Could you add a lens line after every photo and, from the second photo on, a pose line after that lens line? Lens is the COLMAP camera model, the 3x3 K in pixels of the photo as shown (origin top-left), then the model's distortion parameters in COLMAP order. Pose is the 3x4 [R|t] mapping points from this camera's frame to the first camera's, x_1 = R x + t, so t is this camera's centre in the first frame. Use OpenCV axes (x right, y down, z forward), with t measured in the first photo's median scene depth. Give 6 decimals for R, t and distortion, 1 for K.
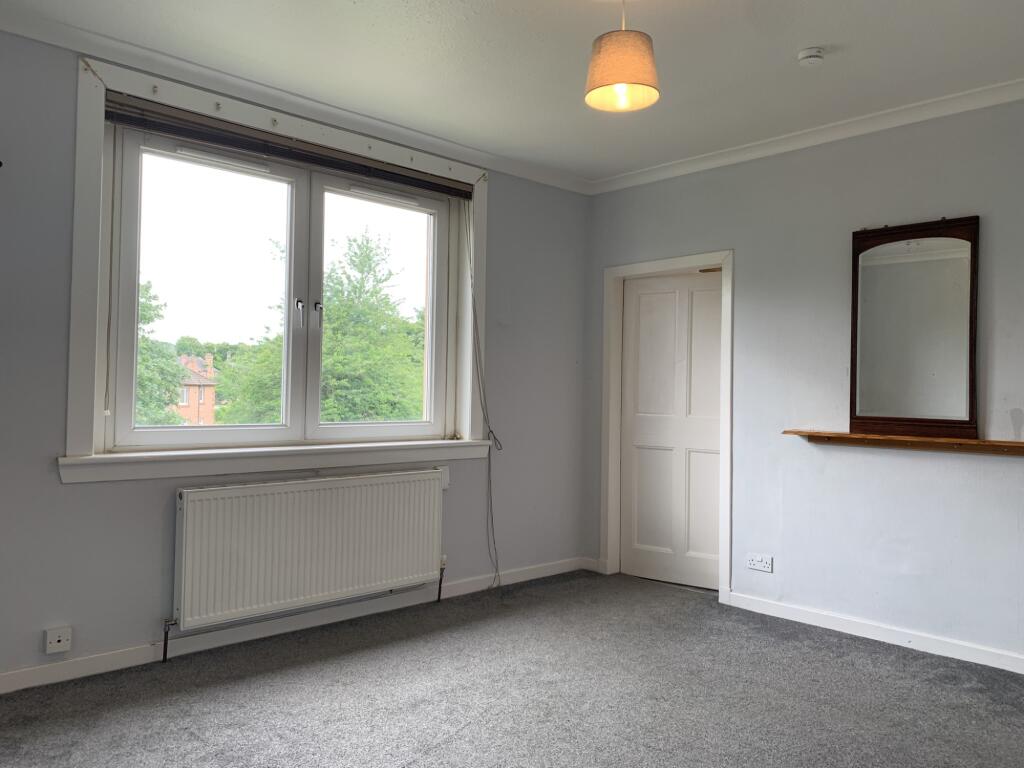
lens RADIAL K [[765.1, 0, 512.0], [0, 765.1, 384.0], [0, 0, 1]] dist [0.002351, -0.004888]
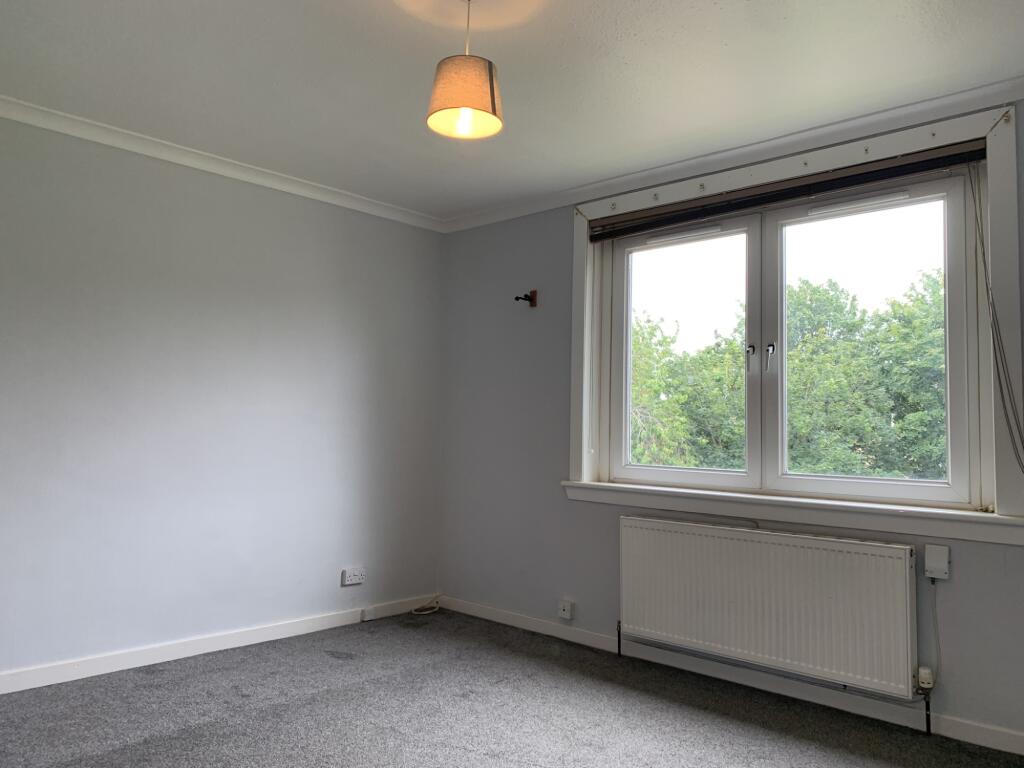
lens RADIAL K [[765.1, 0, 512.0], [0, 765.1, 384.0], [0, 0, 1]] dist [0.002351, -0.004888]
pose [[0.076079, -0.080455, -0.993851, 0.684192], [-0.010497, 0.996619, -0.081483, 0.024321], [0.997047, 0.016631, 0.074977, 0.623468]]
